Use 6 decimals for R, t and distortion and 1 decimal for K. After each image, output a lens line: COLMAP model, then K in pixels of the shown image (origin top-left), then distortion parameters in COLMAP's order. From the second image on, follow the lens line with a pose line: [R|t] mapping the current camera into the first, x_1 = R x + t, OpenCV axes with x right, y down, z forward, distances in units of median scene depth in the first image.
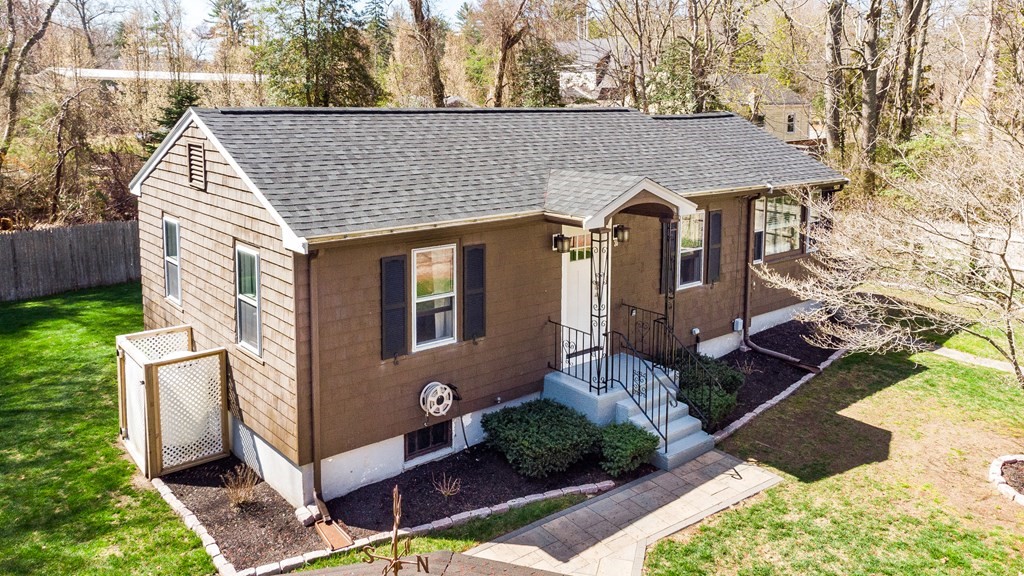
lens RADIAL K [[777.3, 0, 511.4], [0, 777.3, 193.8], [0, 0, 1]] dist [0.041822, 0.002766]
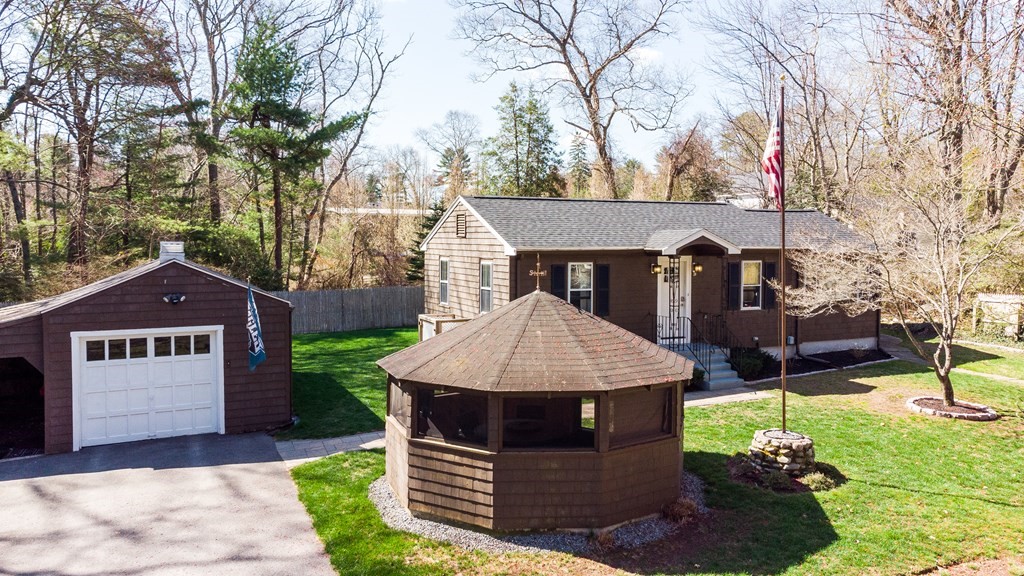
lens RADIAL K [[746.1, 0, 514.6], [0, 746.1, 265.2], [0, 0, 1]] dist [0.014876, 0.004683]
pose [[0.967031, 0.004799, -0.254613, 0.168501], [-0.026552, 0.996273, -0.082067, 0.185648], [0.253270, 0.086122, 0.963555, -0.639475]]
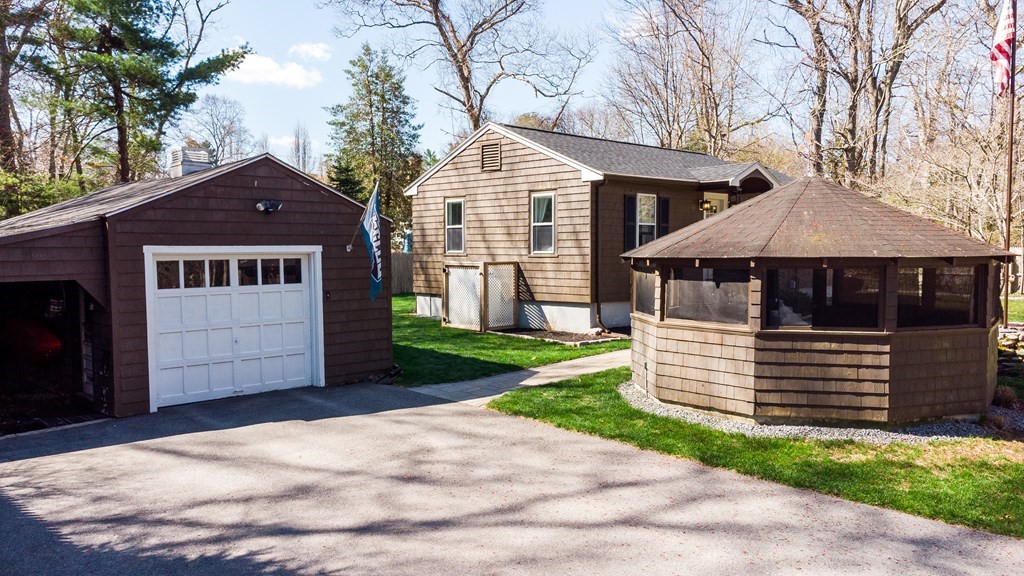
lens RADIAL K [[769.1, 0, 512.0], [0, 769.1, 288.0], [0, 0, 1]] dist [0.026703, 0.002312]
pose [[0.998267, -0.010767, 0.057859, -0.408306], [0.014497, 0.997817, -0.064430, 0.312577], [-0.057039, 0.065158, 0.996243, -0.555353]]
